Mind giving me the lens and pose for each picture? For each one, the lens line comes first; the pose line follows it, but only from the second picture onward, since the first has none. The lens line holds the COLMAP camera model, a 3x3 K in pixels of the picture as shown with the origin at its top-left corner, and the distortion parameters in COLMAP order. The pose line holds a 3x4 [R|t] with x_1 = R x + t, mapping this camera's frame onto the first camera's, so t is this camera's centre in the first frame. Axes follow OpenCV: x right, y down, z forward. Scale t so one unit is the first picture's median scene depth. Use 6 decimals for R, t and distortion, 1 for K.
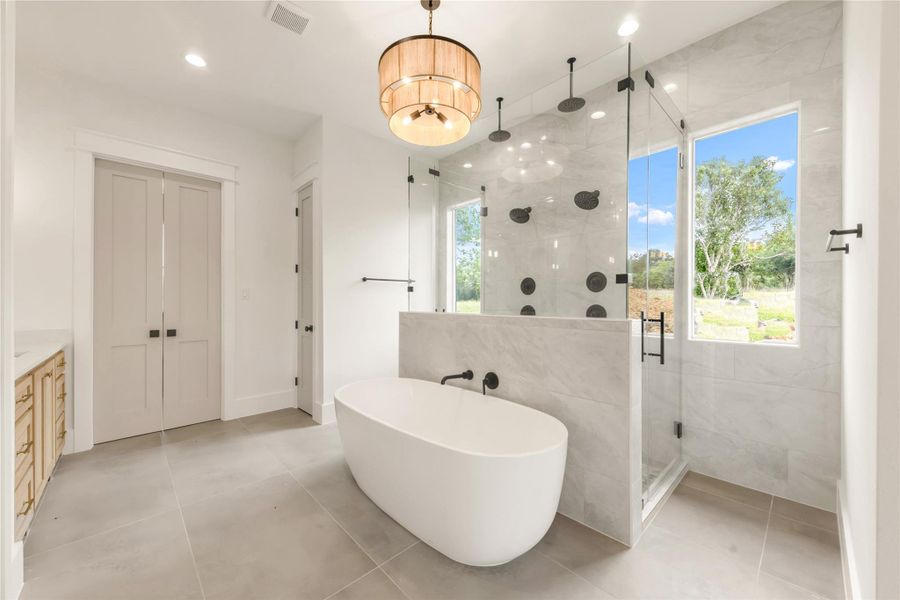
lens RADIAL K [[338.2, 0, 450.5], [0, 338.2, 301.4], [0, 0, 1]] dist [-0.009505, -0.000236]
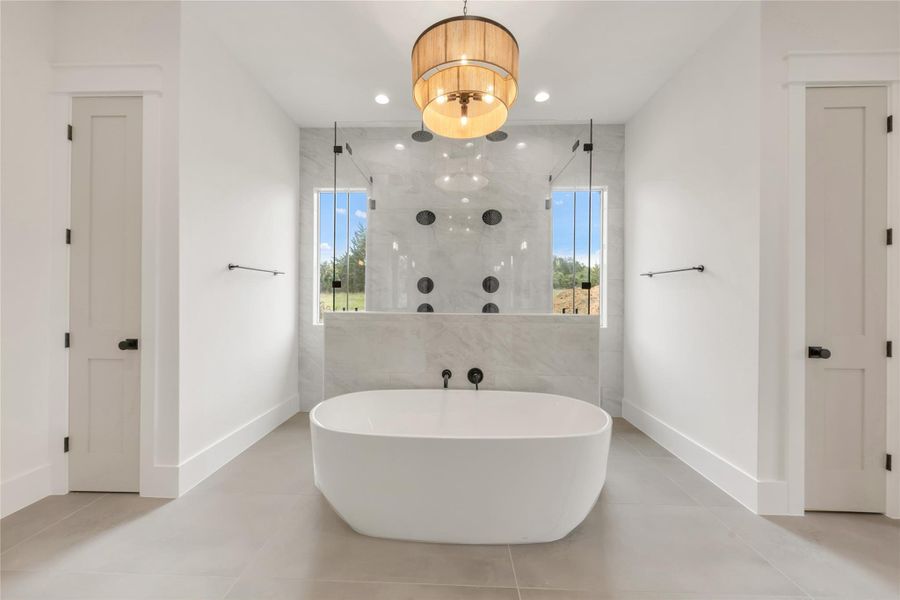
lens RADIAL K [[325.1, 0, 450.0], [0, 325.1, 300.0], [0, 0, 1]] dist [0.000094, -0.000074]
pose [[0.710852, 0.002259, 0.703338, -0.482271], [-0.009412, 0.999936, 0.006301, -0.006330], [-0.703279, -0.011099, 0.710828, 0.245307]]
